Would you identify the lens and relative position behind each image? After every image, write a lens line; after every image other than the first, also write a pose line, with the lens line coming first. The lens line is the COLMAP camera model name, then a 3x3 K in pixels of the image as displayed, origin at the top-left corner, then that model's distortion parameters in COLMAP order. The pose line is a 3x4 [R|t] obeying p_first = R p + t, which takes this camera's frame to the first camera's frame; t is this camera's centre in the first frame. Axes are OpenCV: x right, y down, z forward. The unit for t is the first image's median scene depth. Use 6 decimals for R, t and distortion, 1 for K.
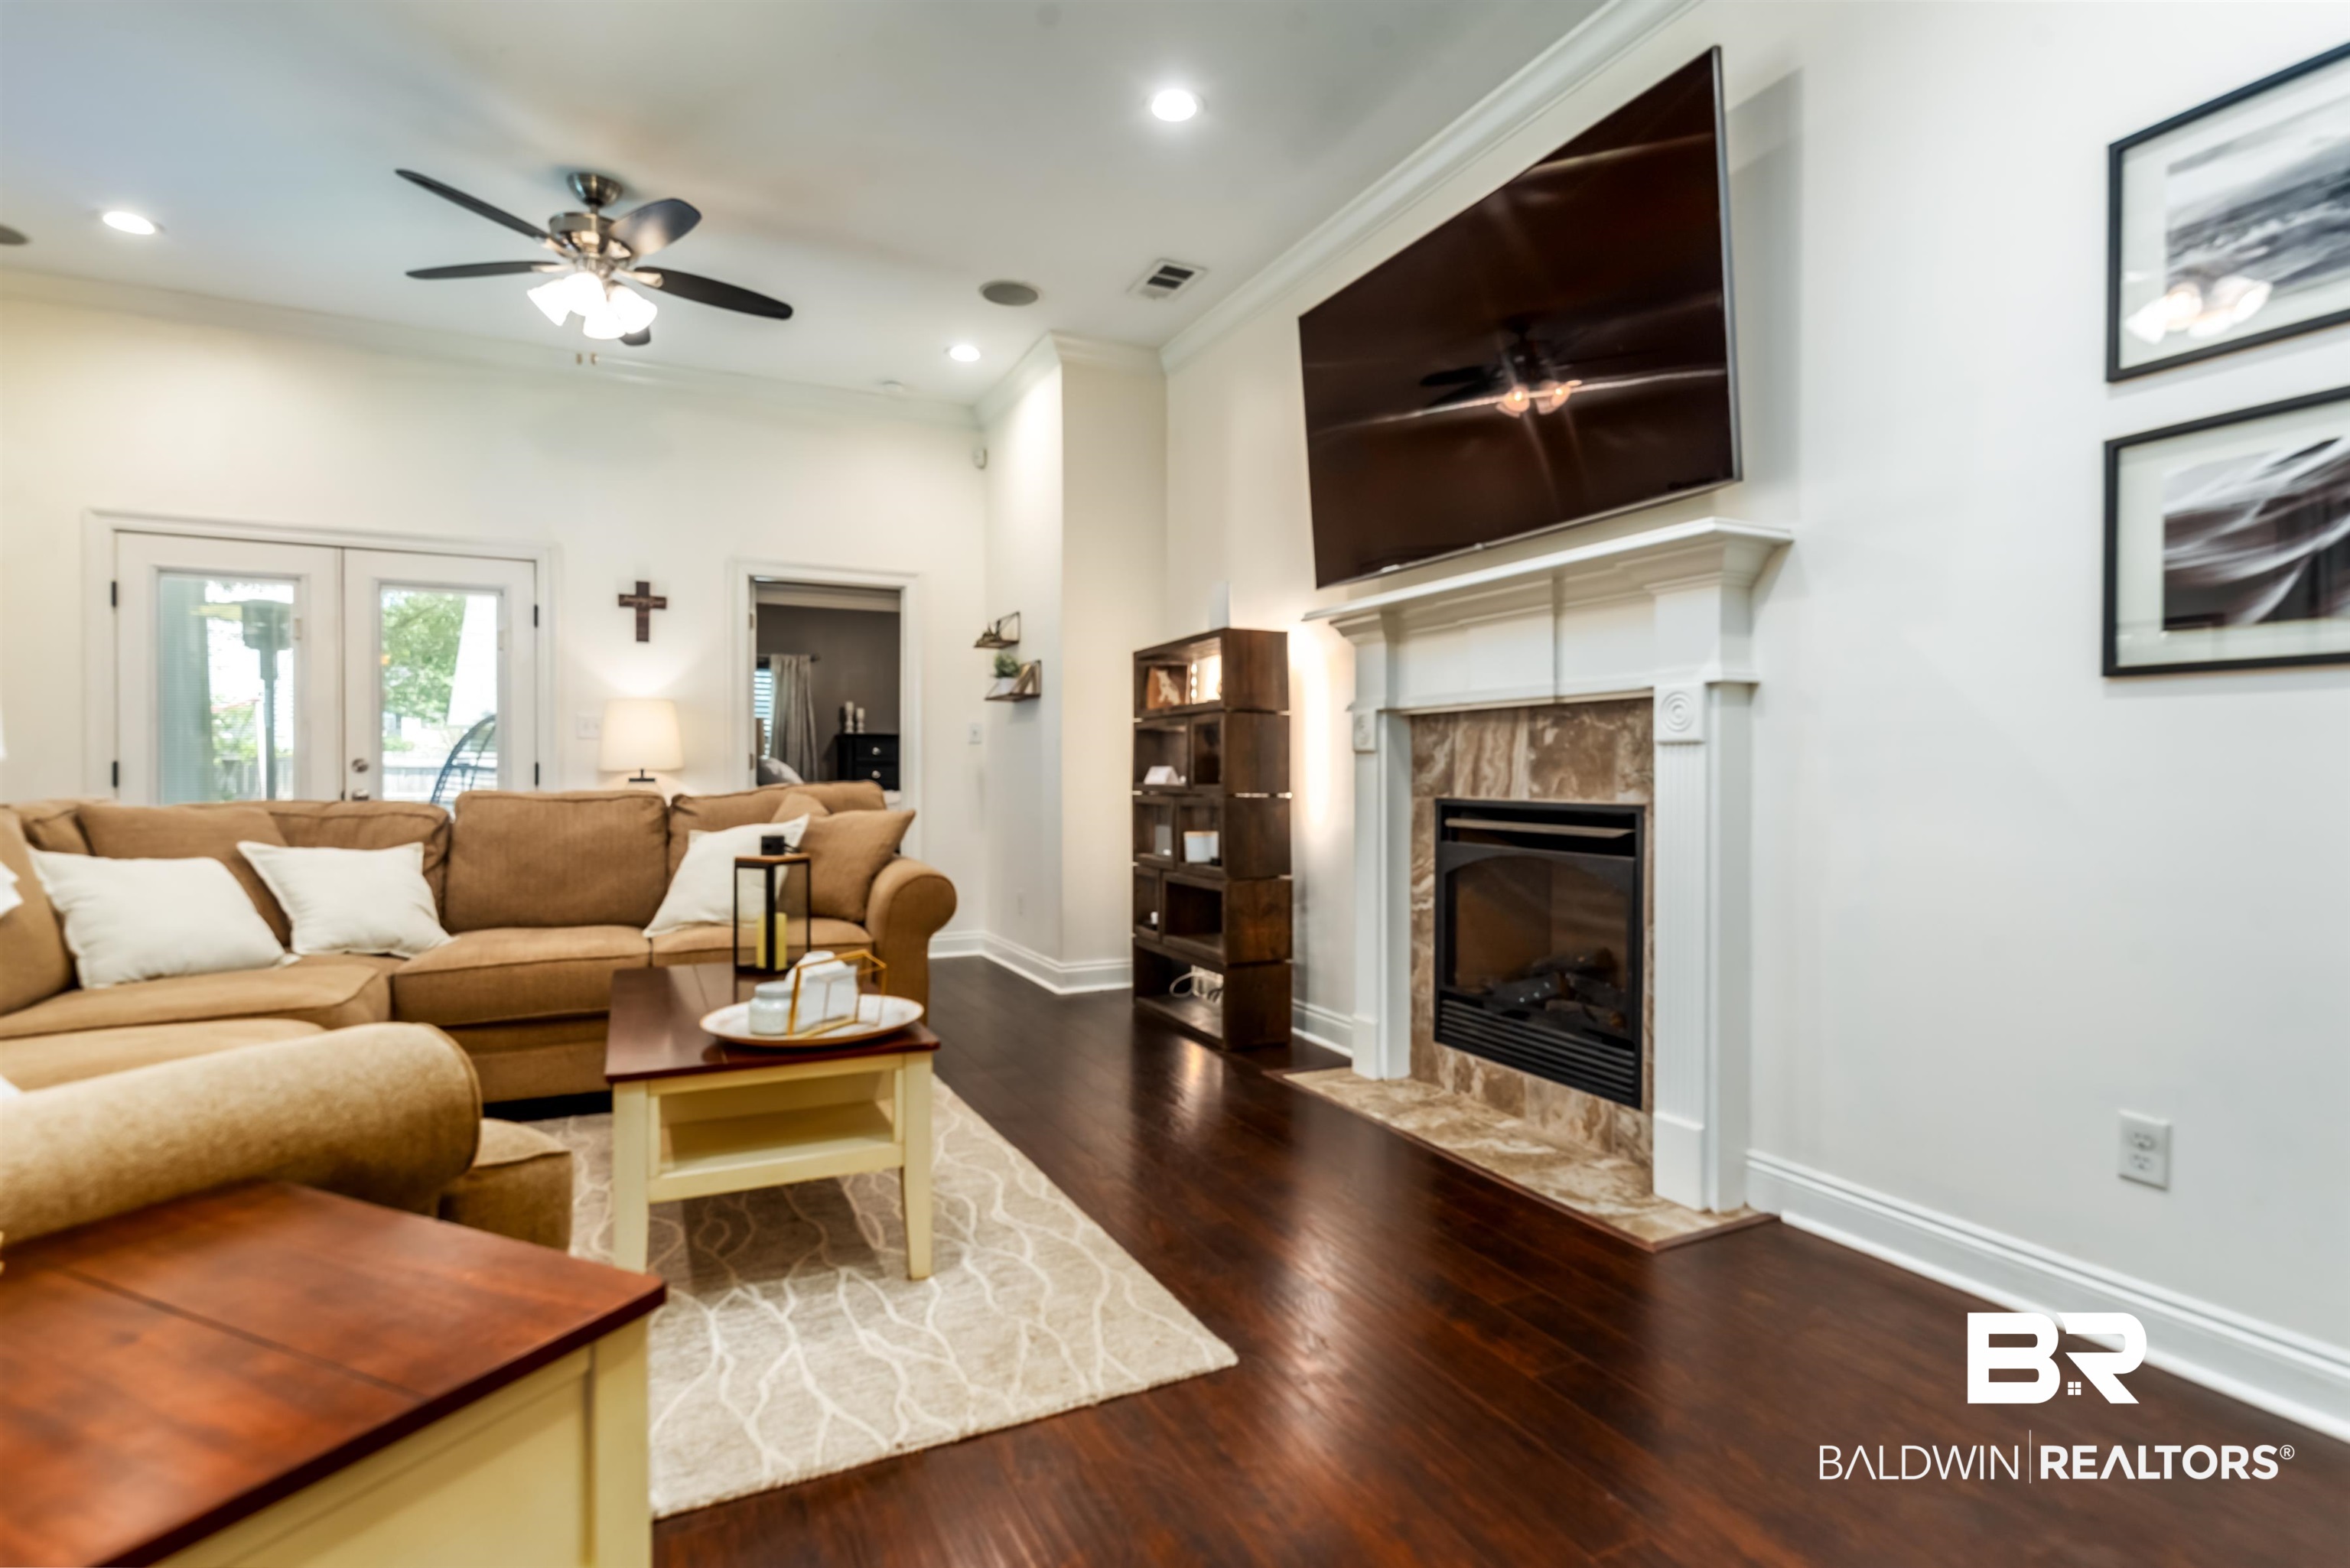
lens RADIAL K [[1137.9, 0, 1177.0], [0, 1137.9, 768.8], [0, 0, 1]] dist [-0.003830, 0.002272]
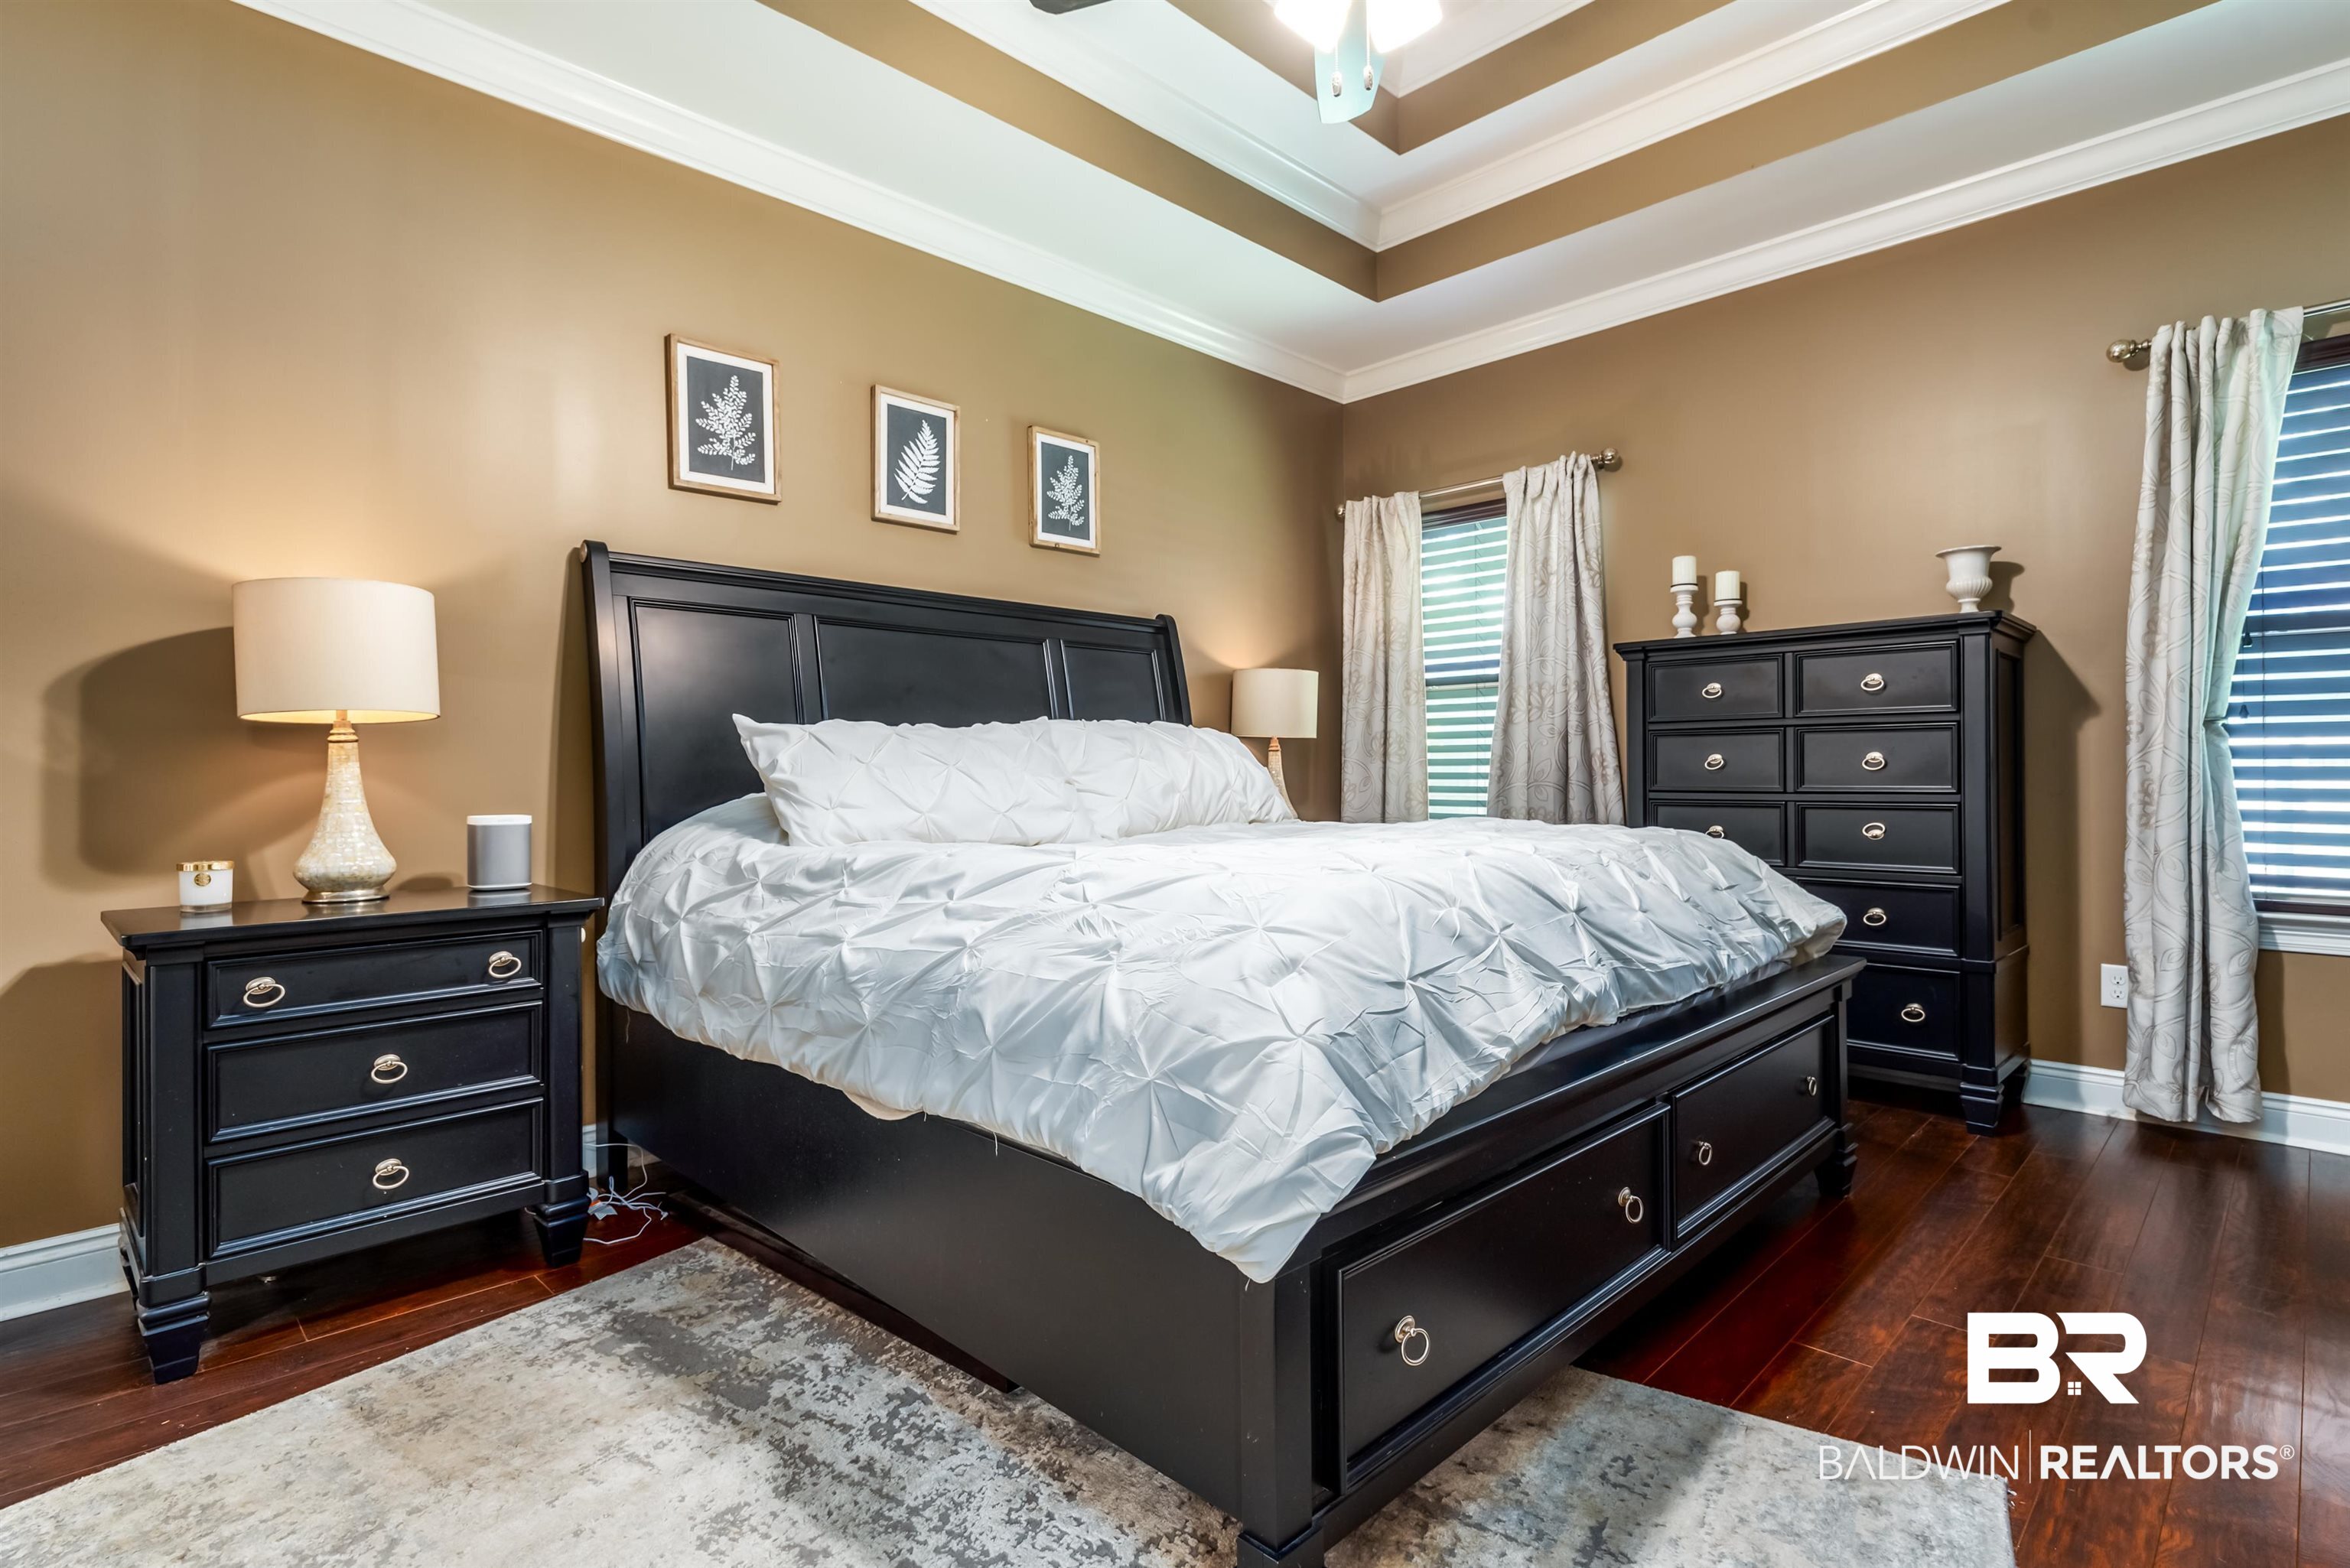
lens RADIAL K [[1137.9, 0, 1183.2], [0, 1137.9, 781.3], [0, 0, 1]] dist [-0.003830, 0.002272]
pose [[0.316647, 0.001396, -0.948542, 0.016096], [0.008243, 0.999957, 0.004223, 0.028420], [0.948508, -0.009156, 0.316622, 2.056258]]
